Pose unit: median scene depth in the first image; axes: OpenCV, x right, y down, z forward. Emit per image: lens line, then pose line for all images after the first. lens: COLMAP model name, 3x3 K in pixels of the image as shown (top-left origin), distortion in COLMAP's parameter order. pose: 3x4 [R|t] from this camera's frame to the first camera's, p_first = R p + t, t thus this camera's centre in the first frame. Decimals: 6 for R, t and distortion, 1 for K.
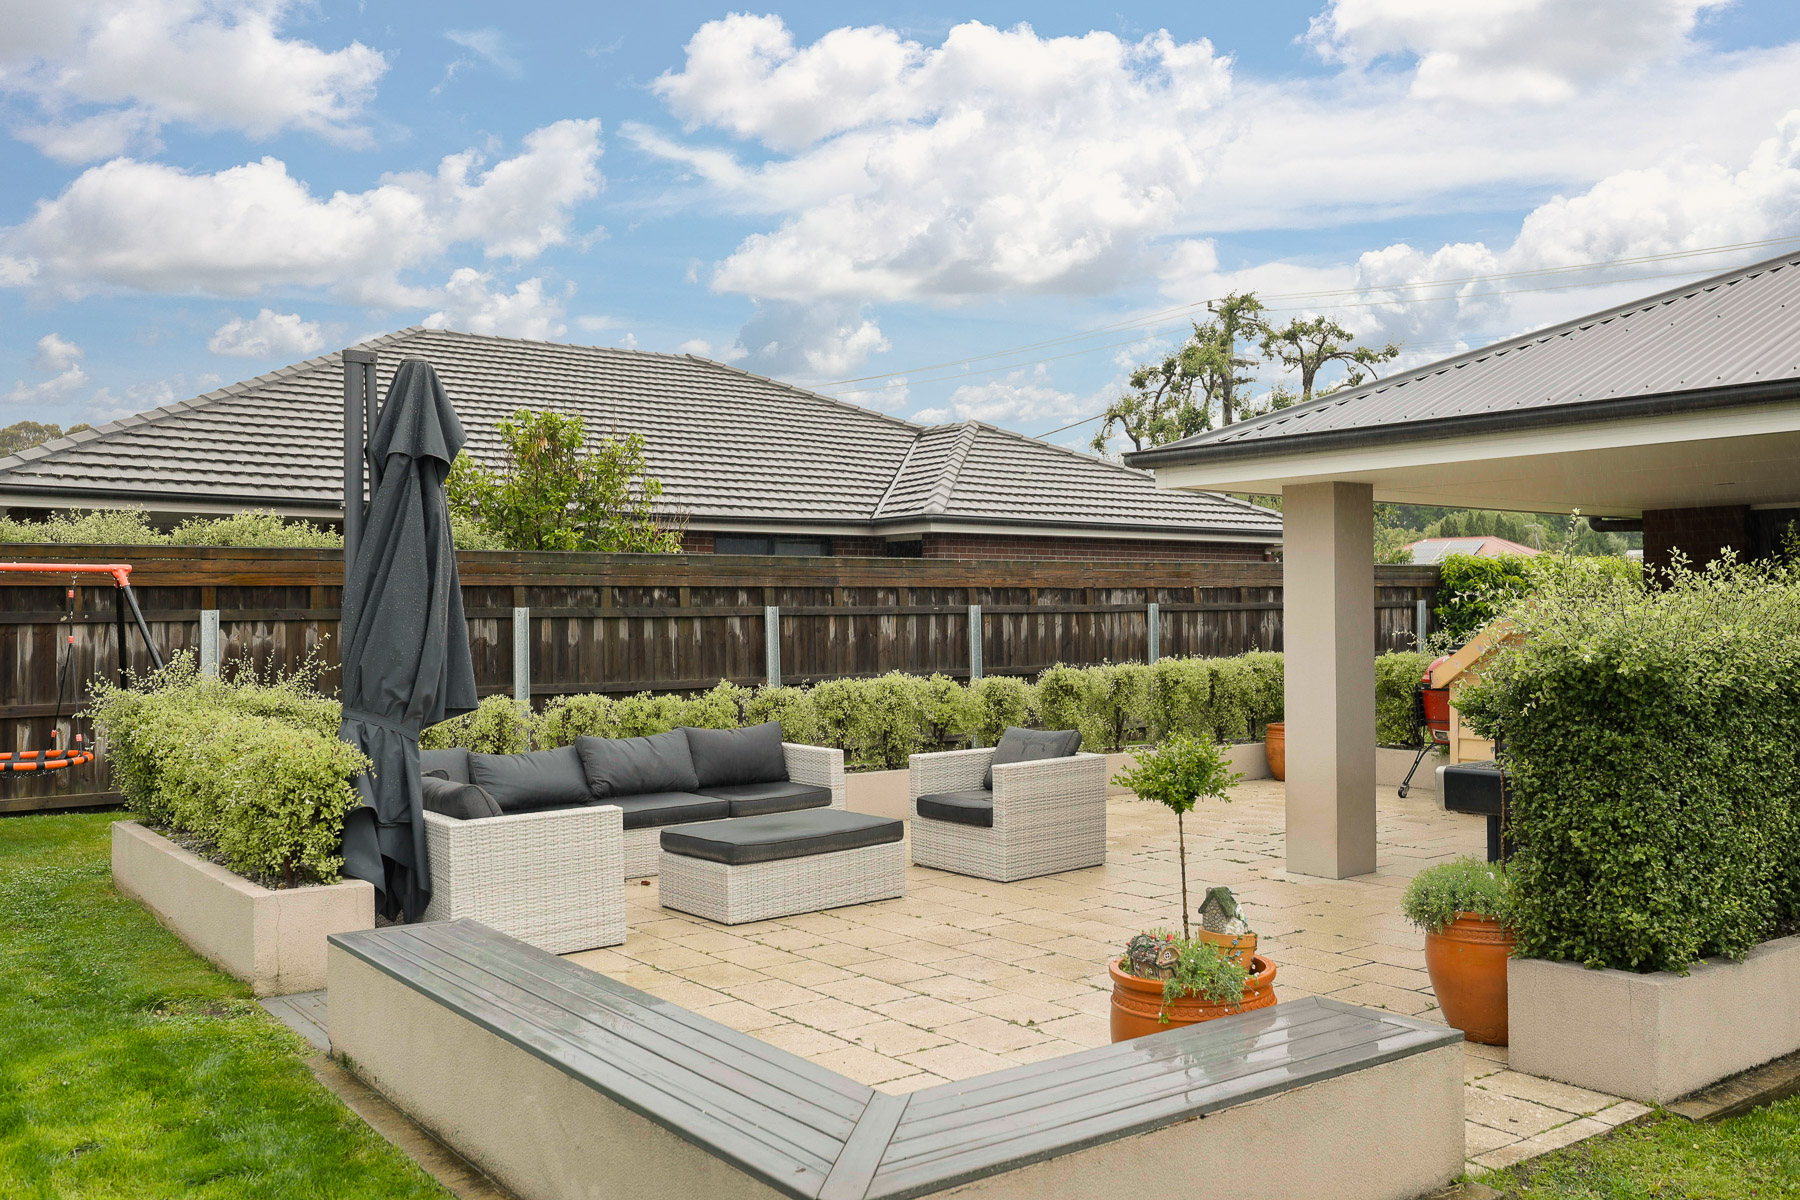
lens RADIAL K [[1550.5, 0, 900.0], [0, 1550.5, 600.0], [0, 0, 1]] dist [-0.002996, -0.000393]
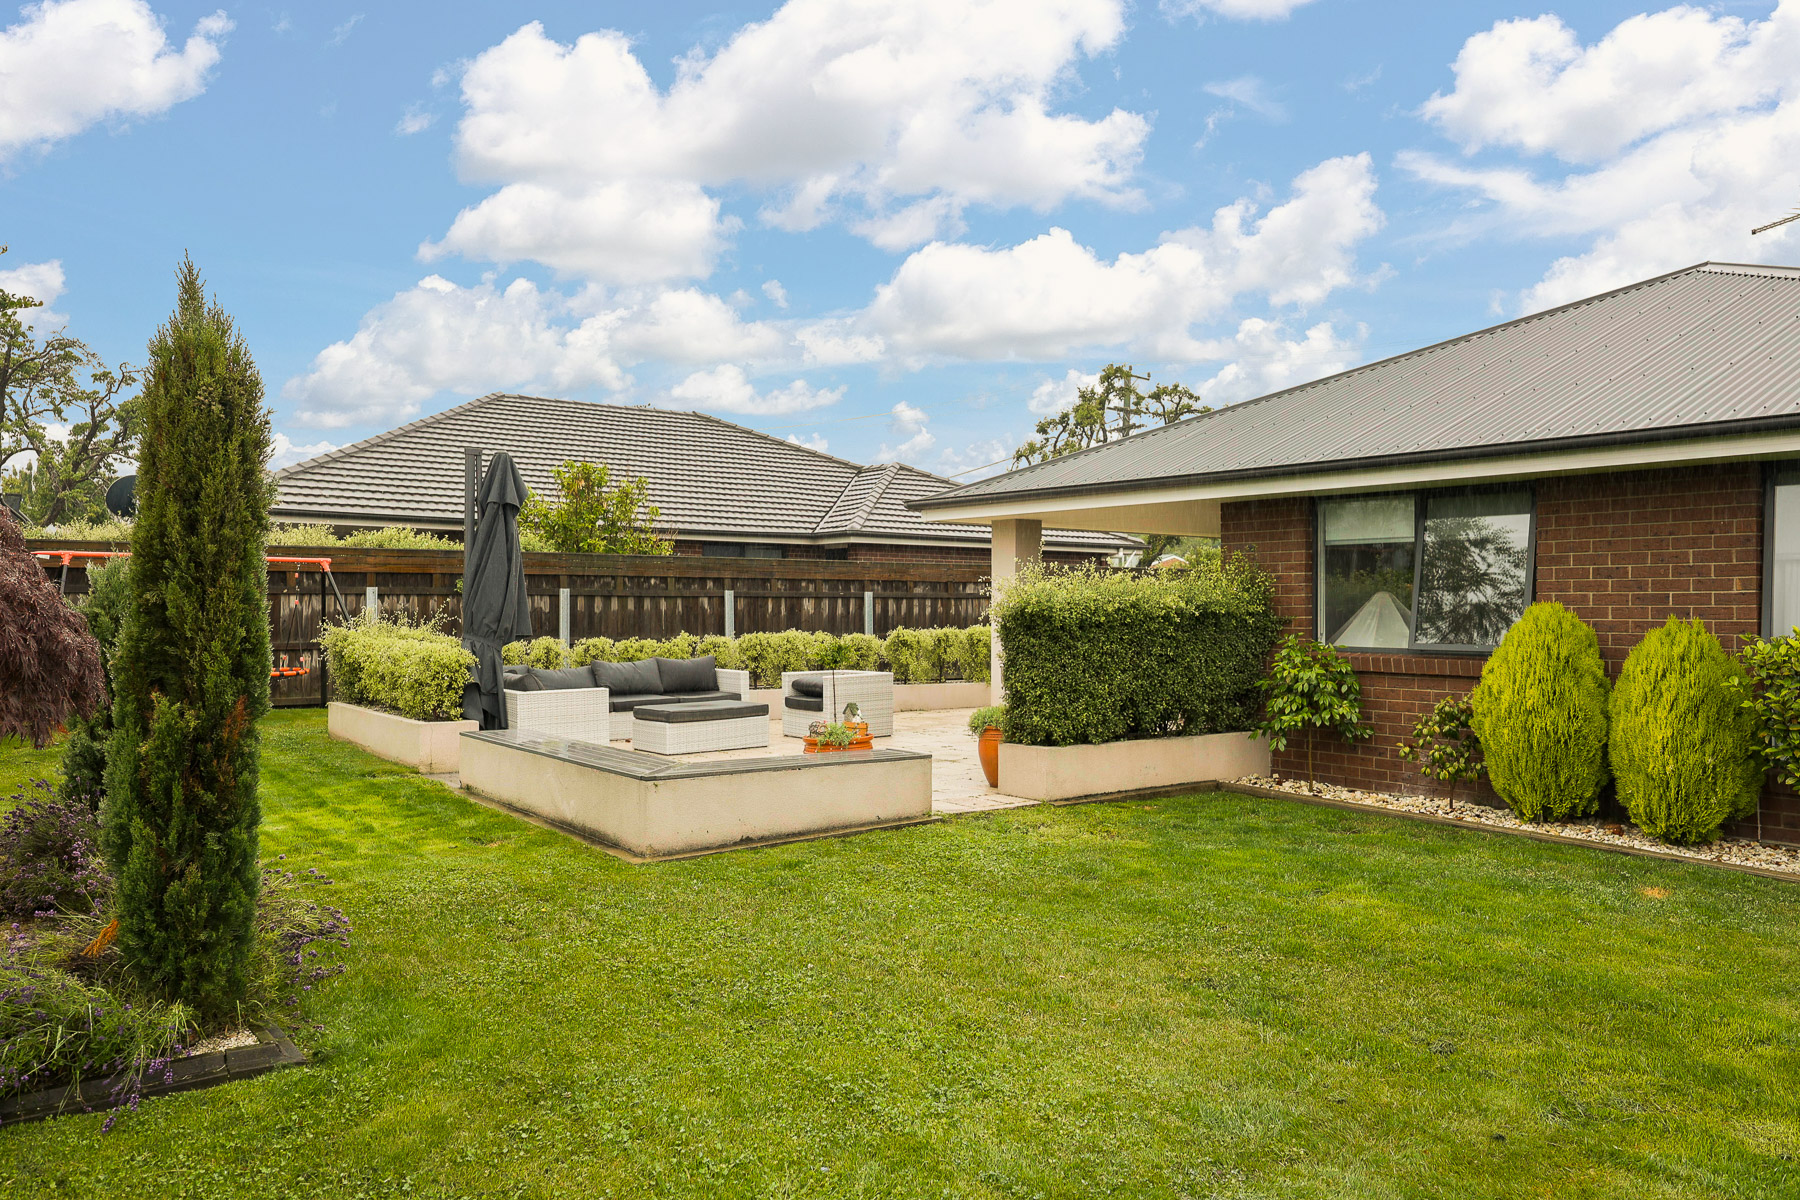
lens RADIAL K [[1298.9, 0, 900.0], [0, 1298.9, 600.0], [0, 0, 1]] dist [-0.004209, 0.003458]
pose [[0.999944, 0.010526, 0.001404, 0.096304], [-0.010530, 0.999941, 0.002828, 0.009372], [-0.001374, -0.002842, 0.999995, -0.325936]]
